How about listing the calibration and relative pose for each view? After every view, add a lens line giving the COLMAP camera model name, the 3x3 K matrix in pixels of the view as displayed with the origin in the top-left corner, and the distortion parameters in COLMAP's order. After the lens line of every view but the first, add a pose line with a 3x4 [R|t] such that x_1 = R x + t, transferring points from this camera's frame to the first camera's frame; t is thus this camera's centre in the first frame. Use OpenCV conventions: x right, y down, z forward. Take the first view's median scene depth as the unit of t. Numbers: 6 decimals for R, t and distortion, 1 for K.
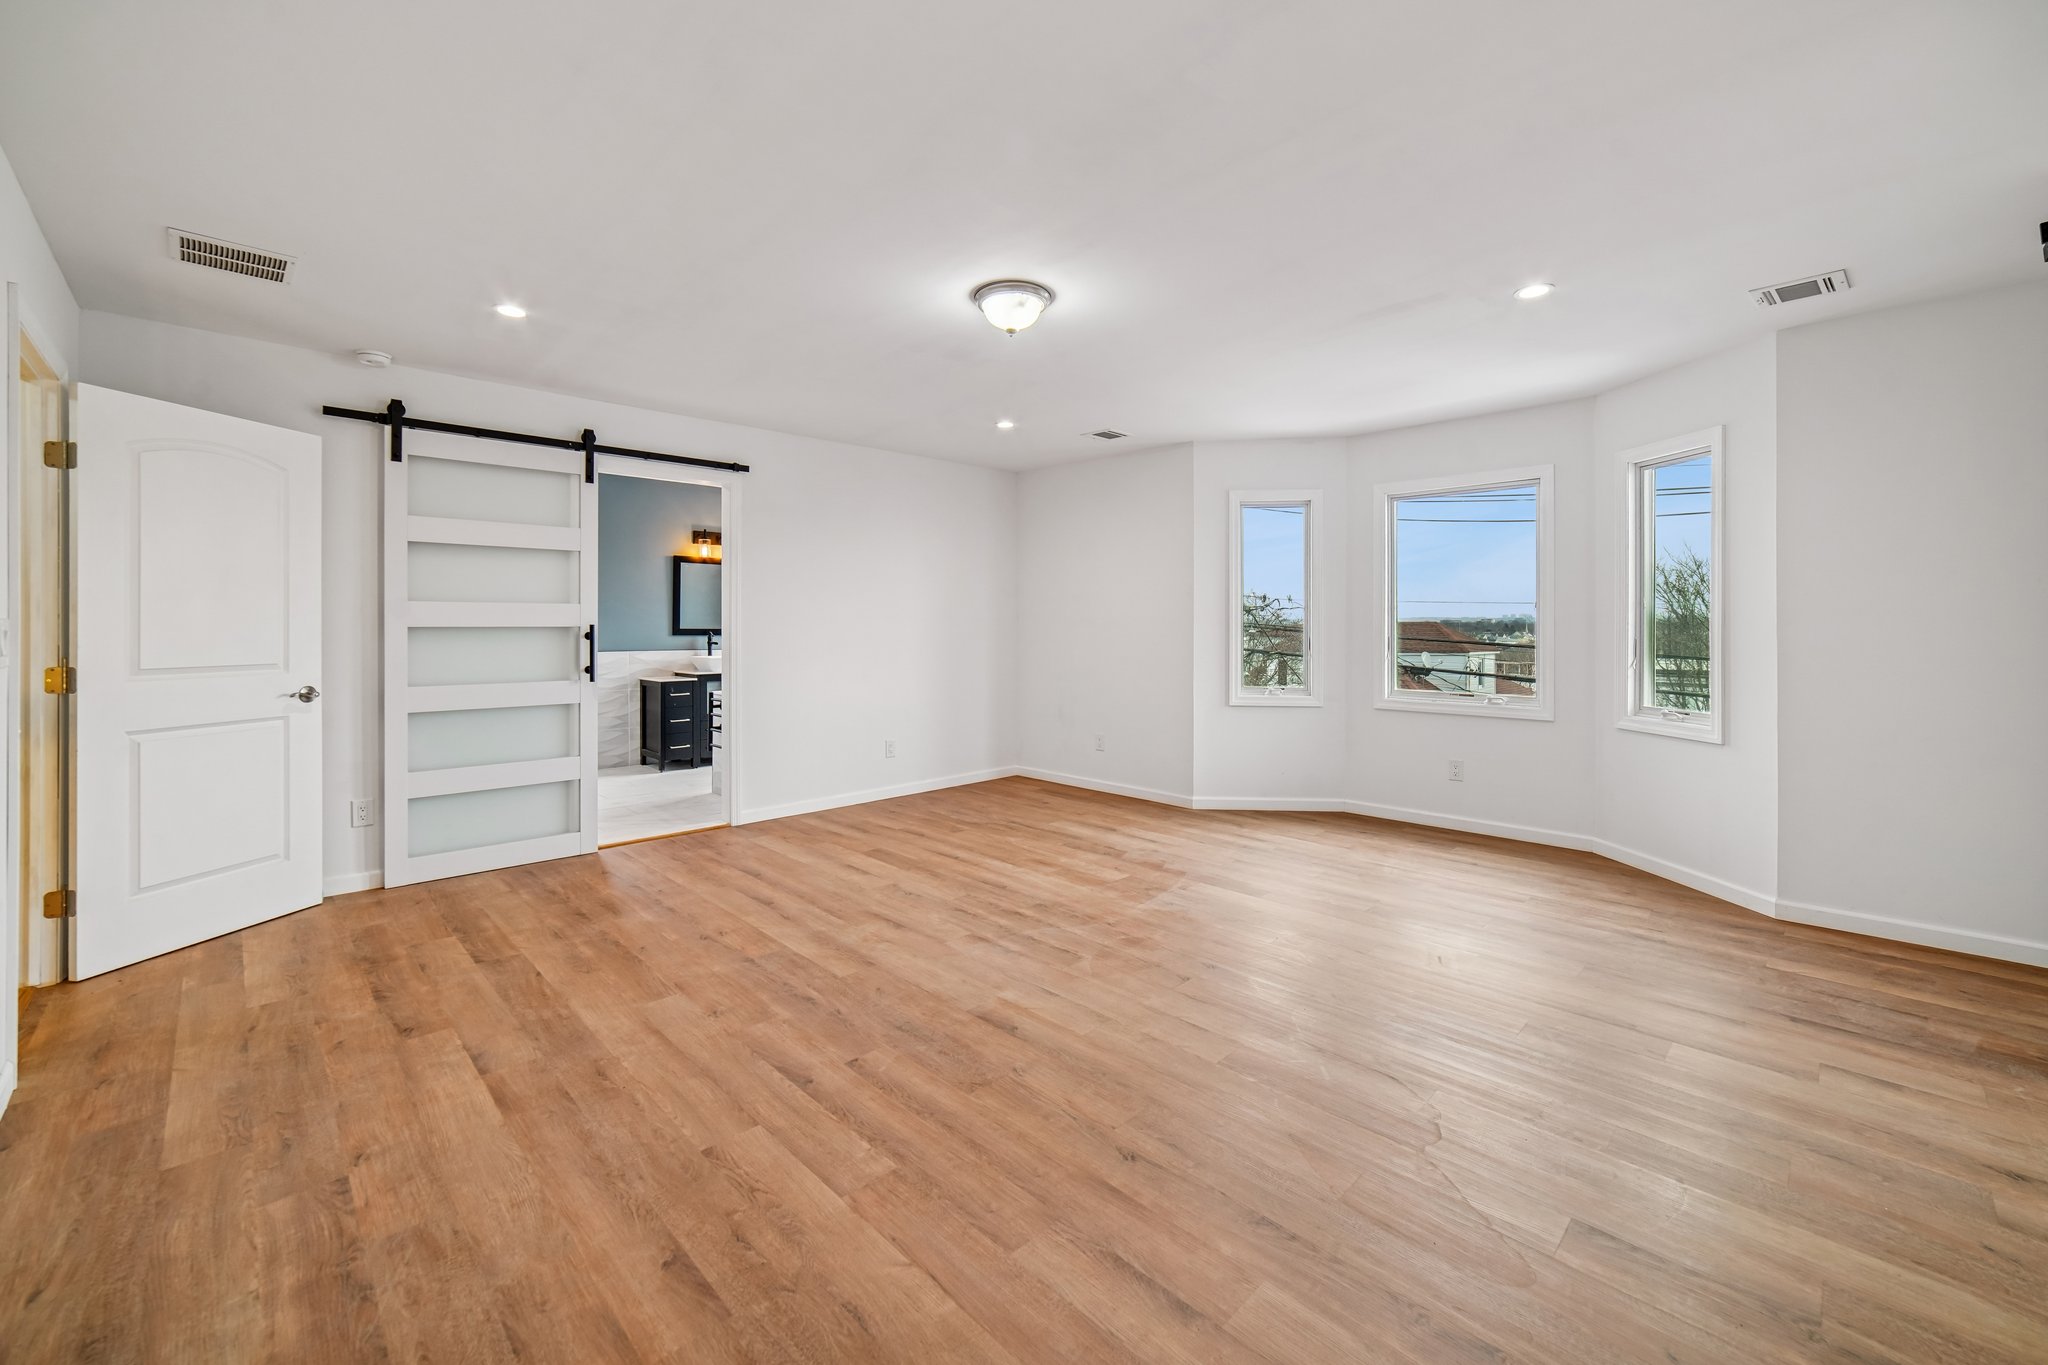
lens RADIAL K [[823.5, 0, 1012.4], [0, 823.5, 618.8], [0, 0, 1]] dist [-0.016809, 0.002253]
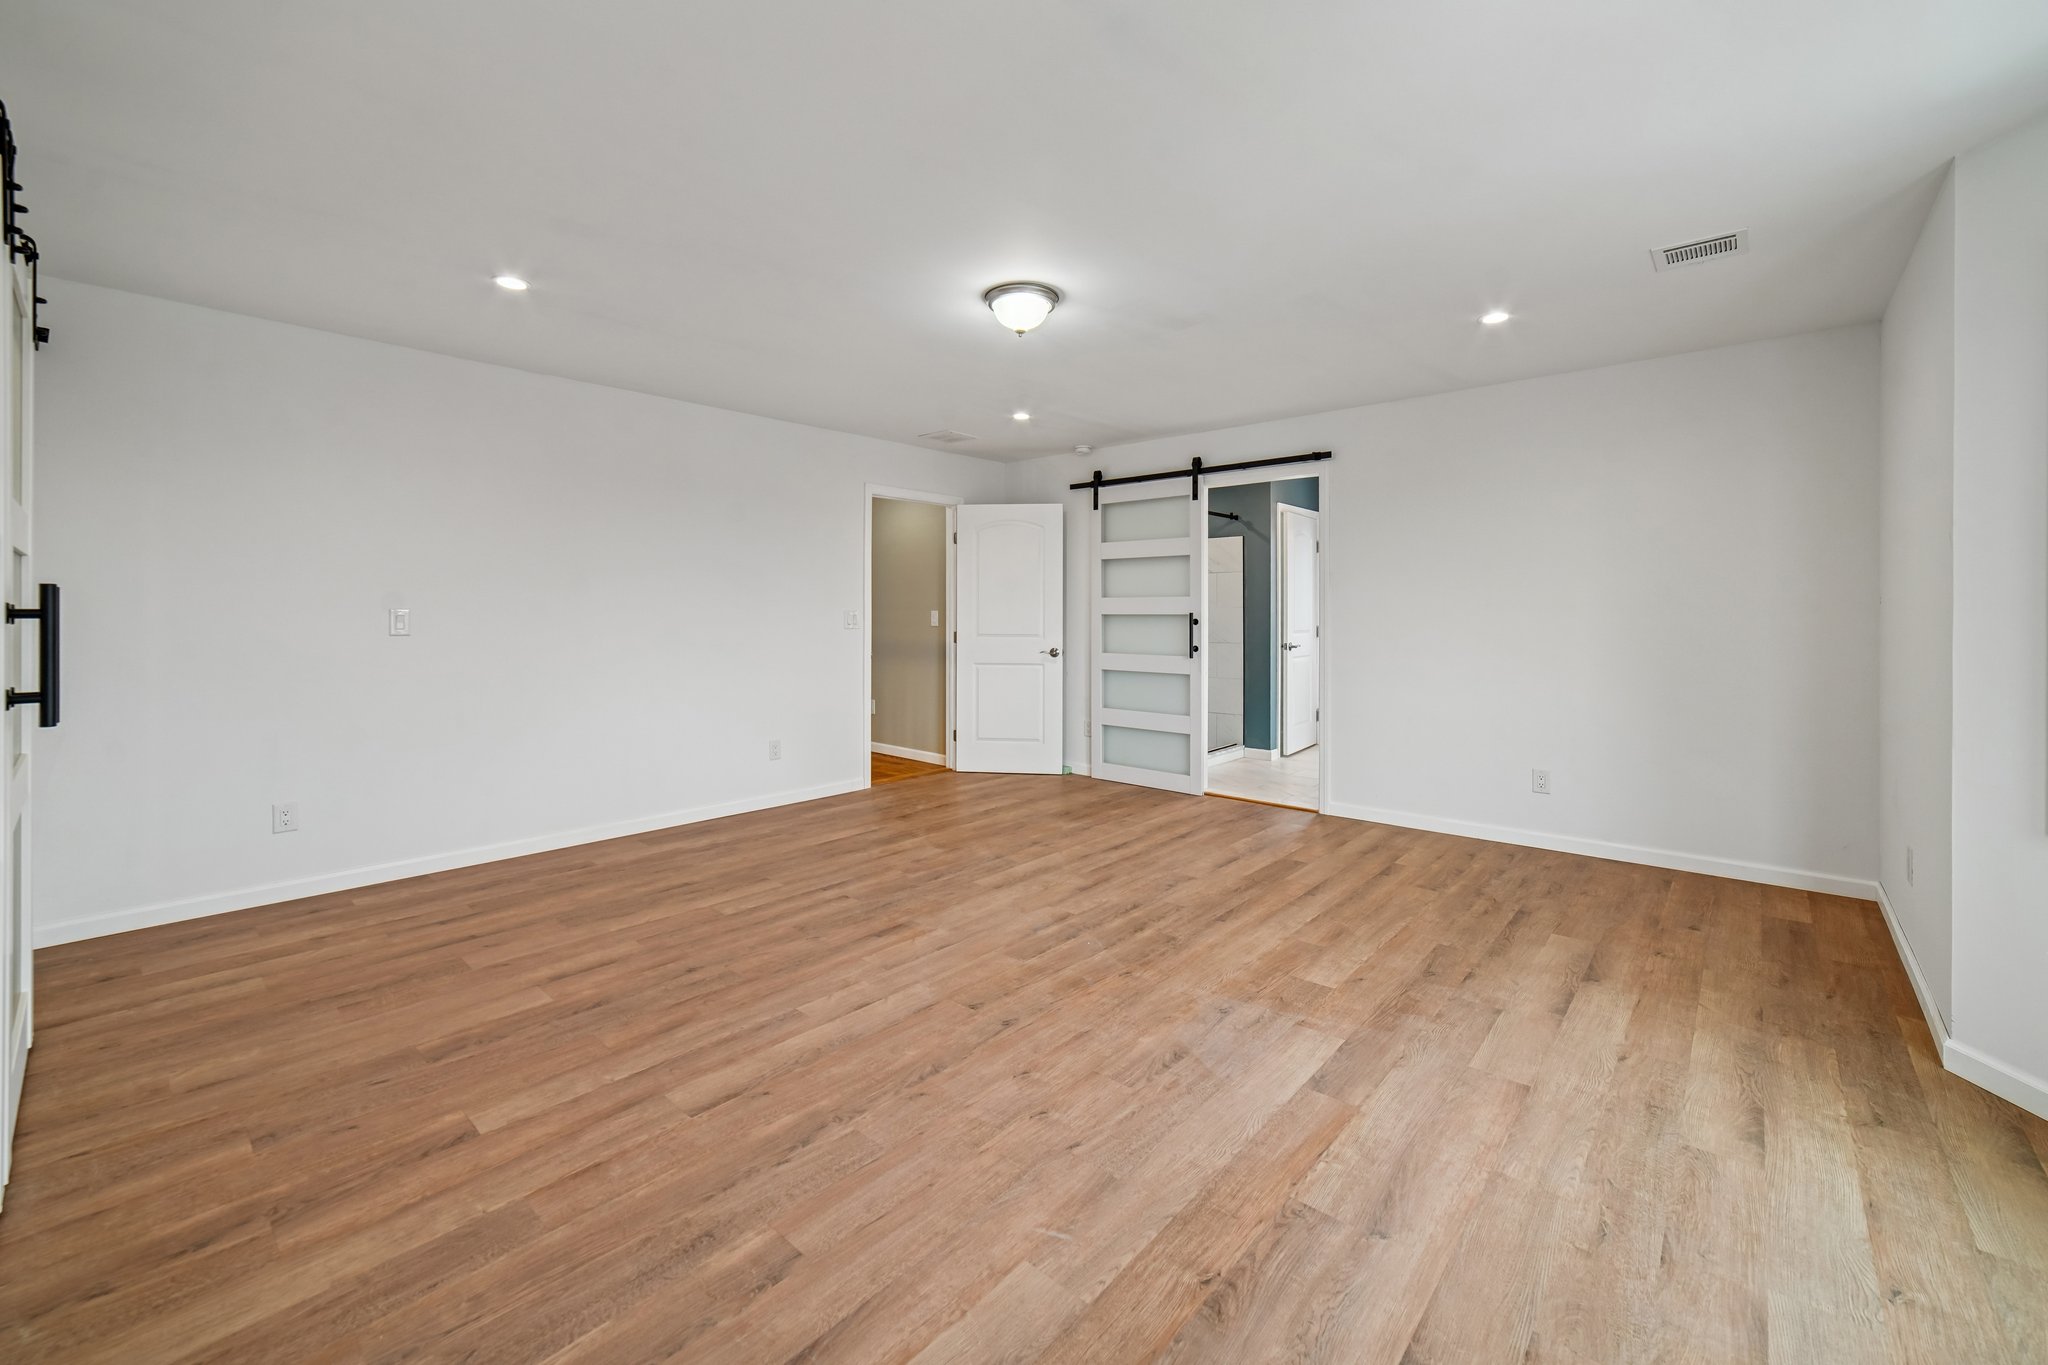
lens RADIAL K [[823.5, 0, 1027.0], [0, 823.5, 620.7], [0, 0, 1]] dist [-0.016809, 0.002253]
pose [[0.082215, 0.010010, -0.996564, 1.023160], [0.006818, 0.999921, 0.010606, 0.005293], [0.996591, -0.007667, 0.082140, 0.910434]]
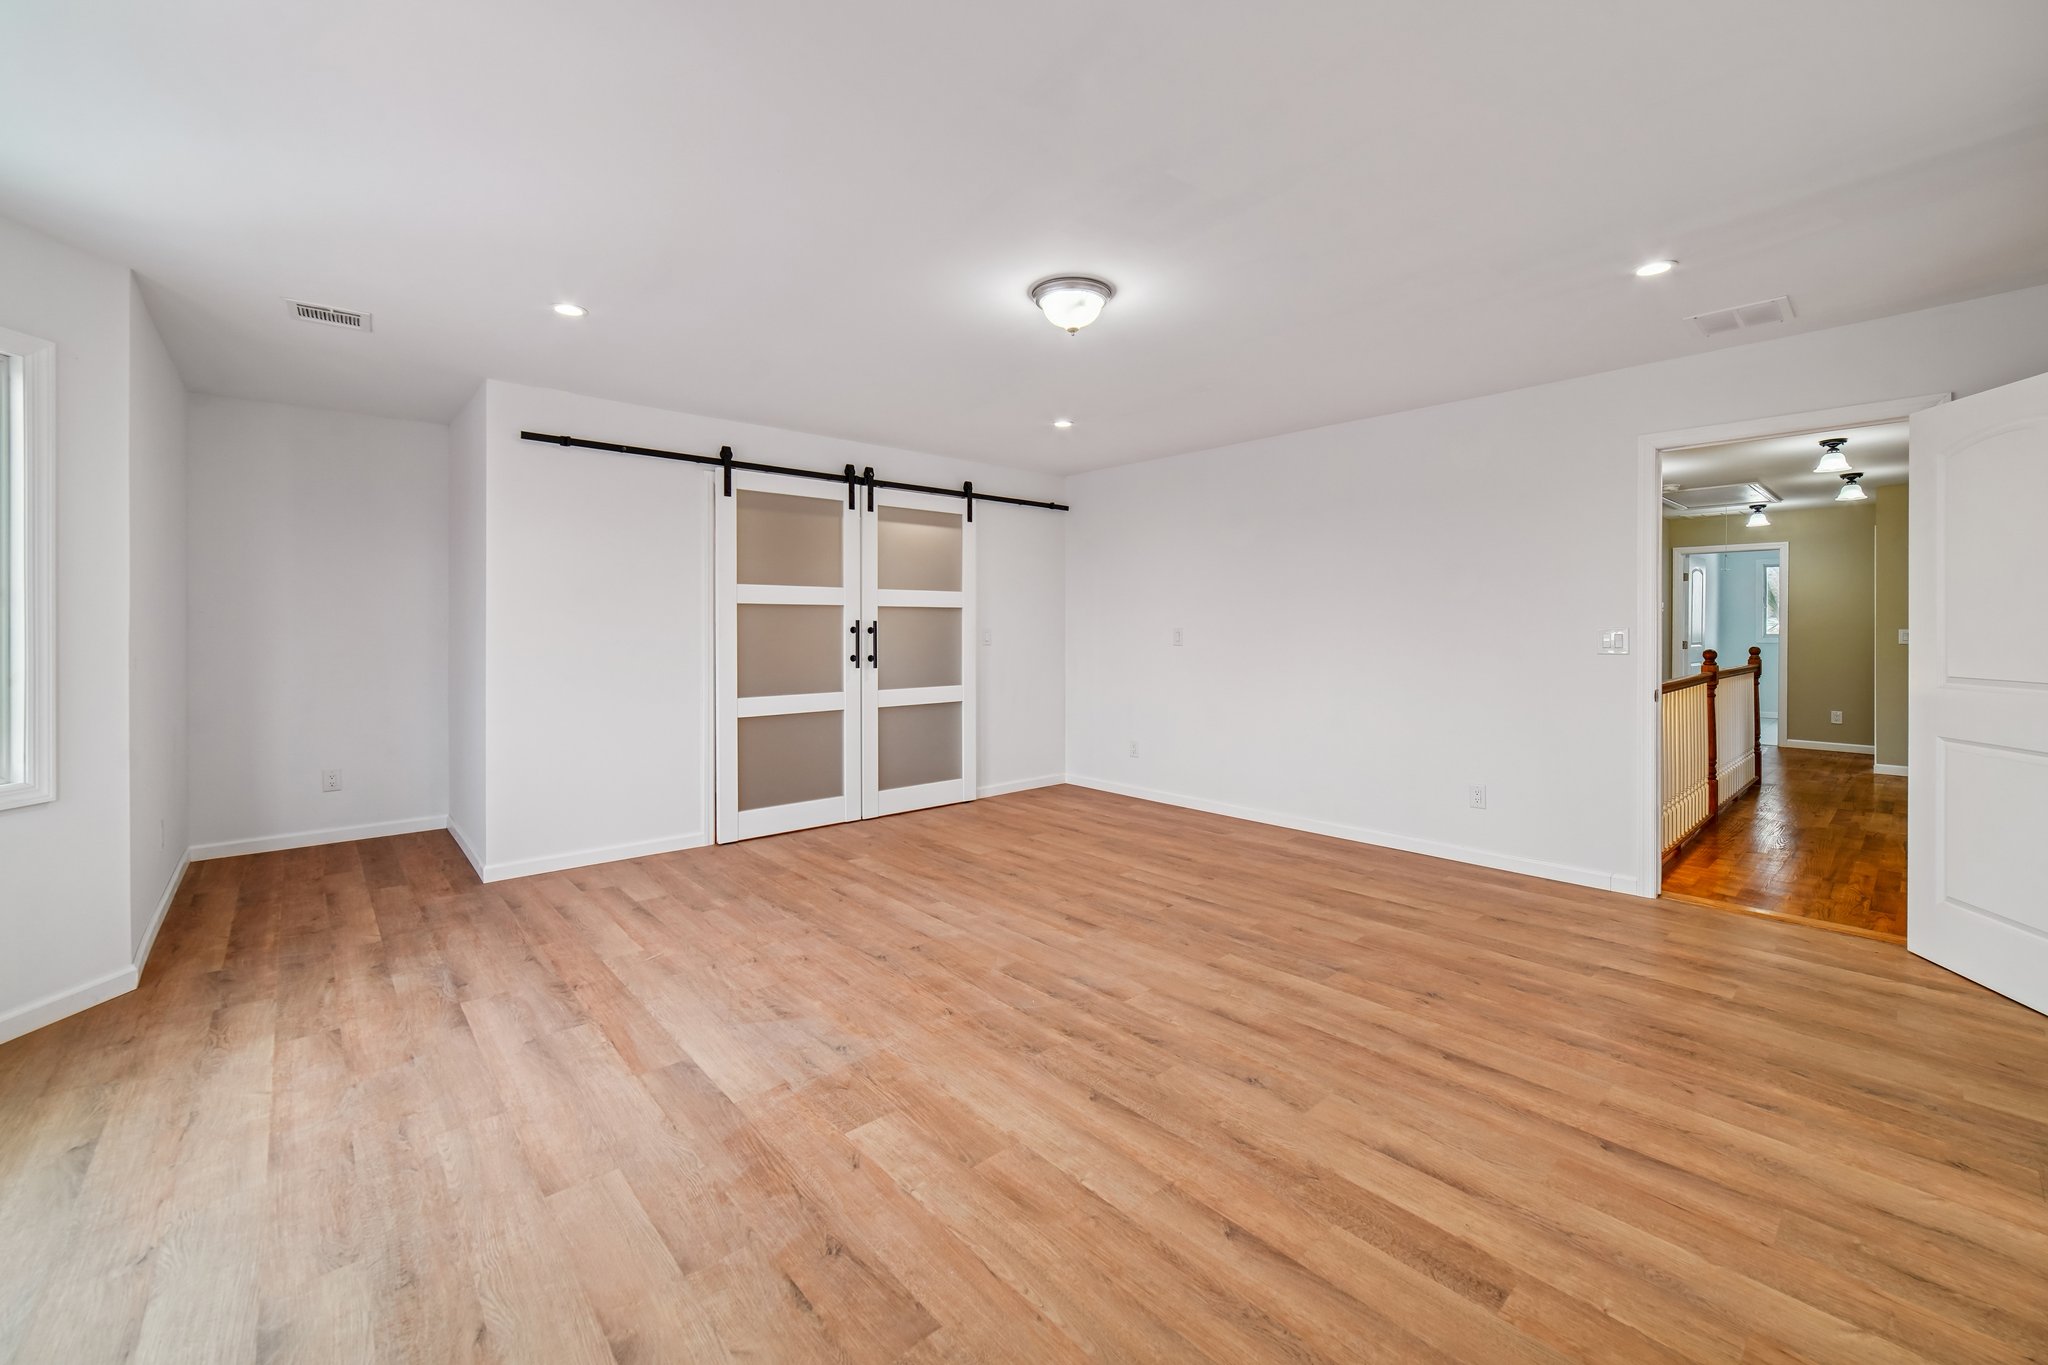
lens RADIAL K [[823.5, 0, 1025.4], [0, 823.5, 630.2], [0, 0, 1]] dist [-0.016809, 0.002253]
pose [[-0.999440, -0.000754, 0.033457, 0.023240], [-0.001014, 0.999969, -0.007768, 0.014372], [-0.033450, -0.007798, -0.999410, 1.948061]]
